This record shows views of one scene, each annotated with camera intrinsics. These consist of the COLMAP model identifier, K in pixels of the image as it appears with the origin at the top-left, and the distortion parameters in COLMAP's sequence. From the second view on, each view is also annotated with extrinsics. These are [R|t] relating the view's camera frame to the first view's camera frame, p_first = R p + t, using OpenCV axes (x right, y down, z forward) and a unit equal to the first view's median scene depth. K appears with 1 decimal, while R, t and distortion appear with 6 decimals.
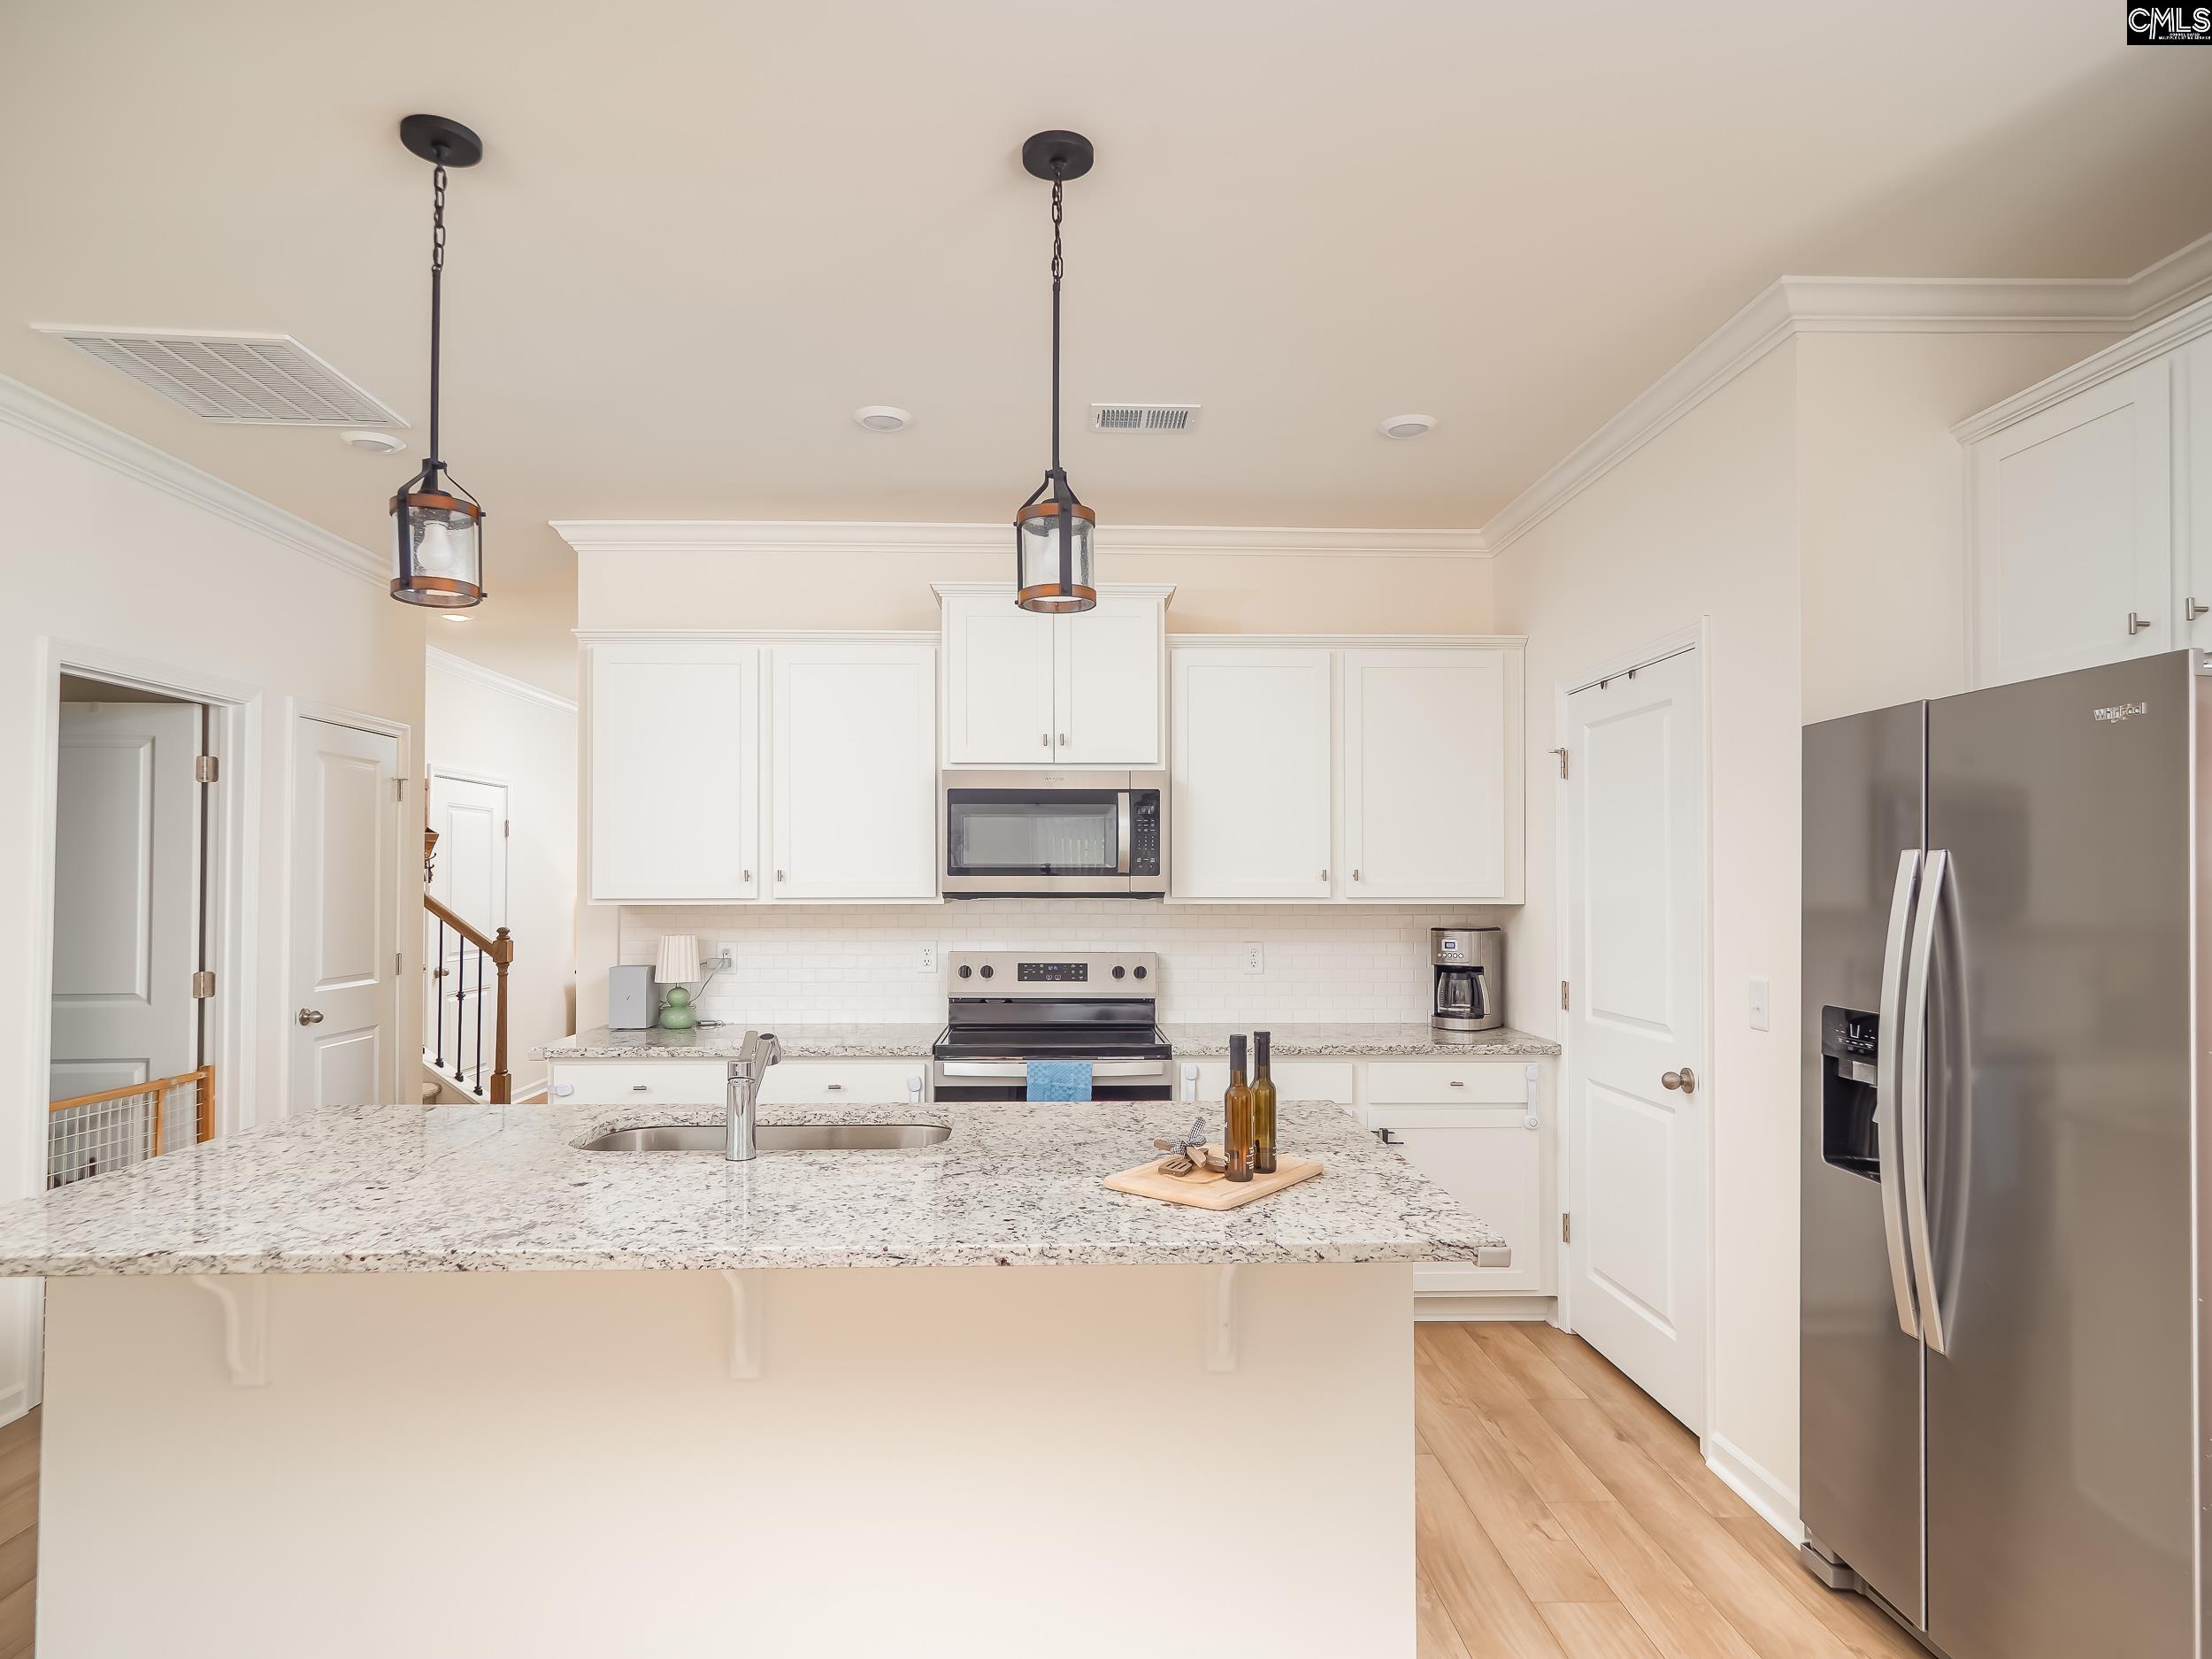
lens RADIAL K [[1247.1, 0, 1100.3], [0, 1247.1, 839.7], [0, 0, 1]] dist [-0.000816, 0.000080]
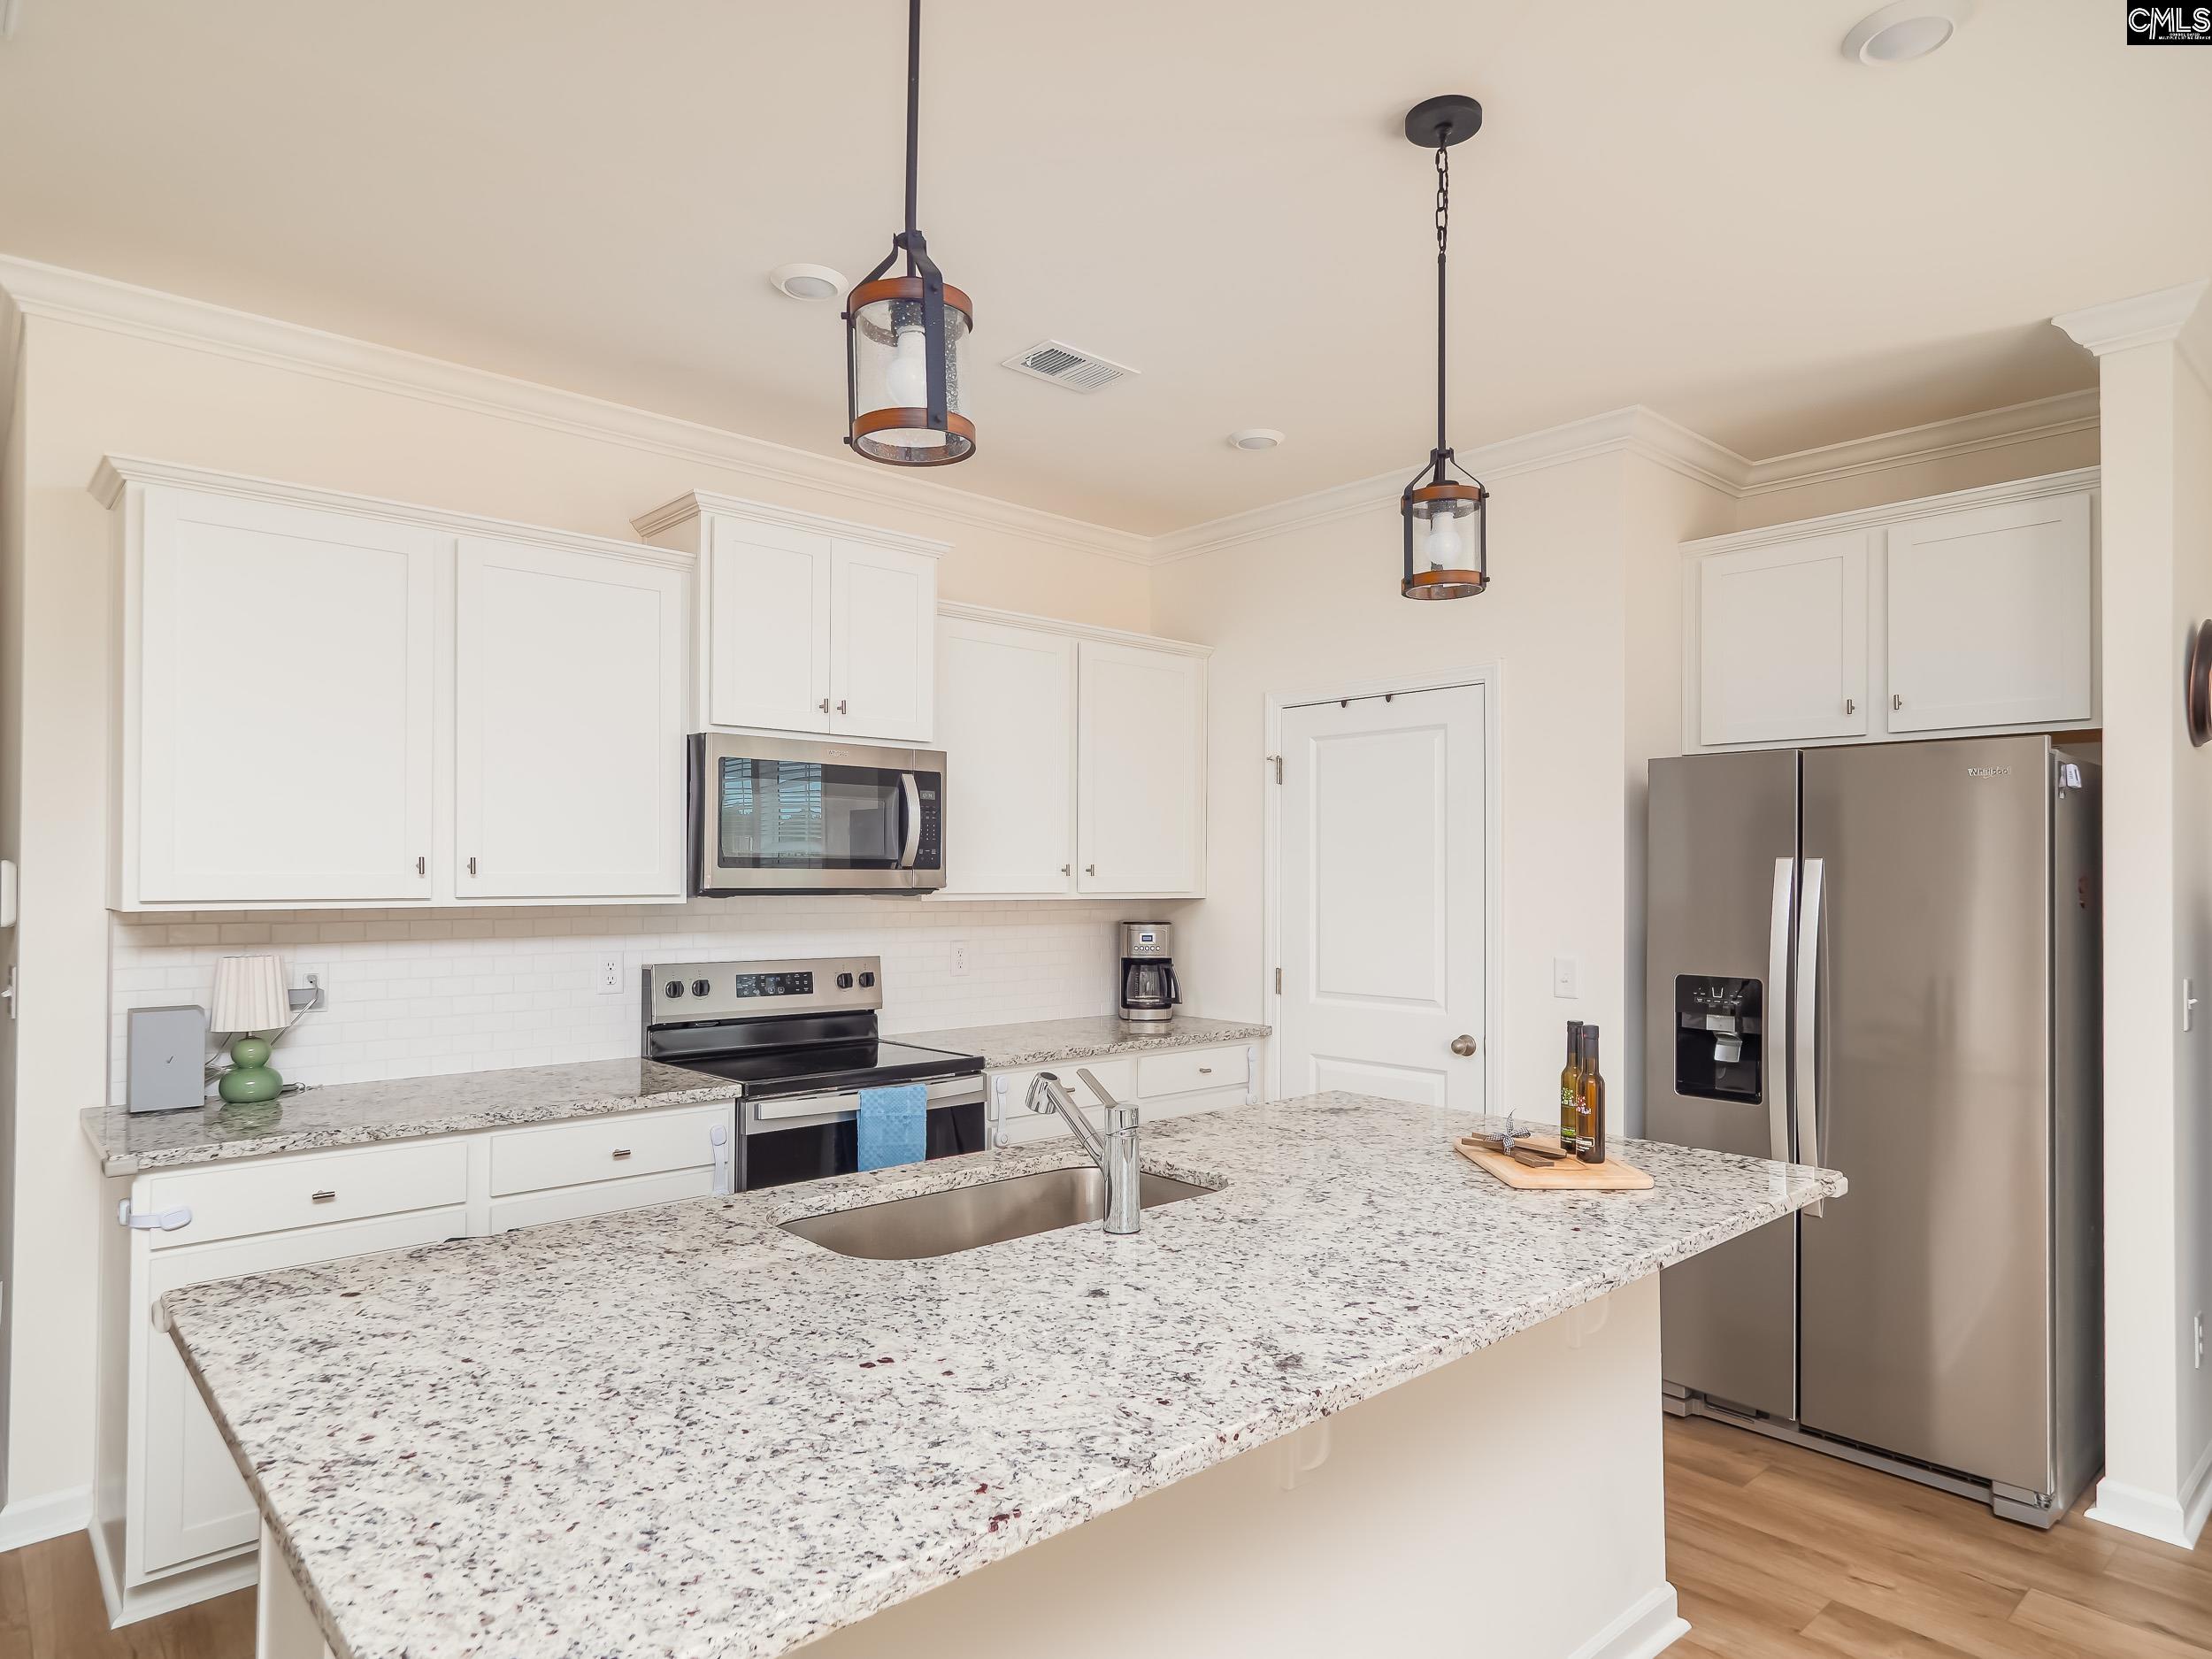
lens RADIAL K [[1306.6, 0, 1106.3], [0, 1306.6, 844.8], [0, 0, 1]] dist [0.006251, 0.001085]
pose [[0.760100, 0.018920, 0.649531, -0.466767], [-0.027857, 0.999606, 0.003481, 0.004549], [-0.649209, -0.020740, 0.760327, 0.211428]]
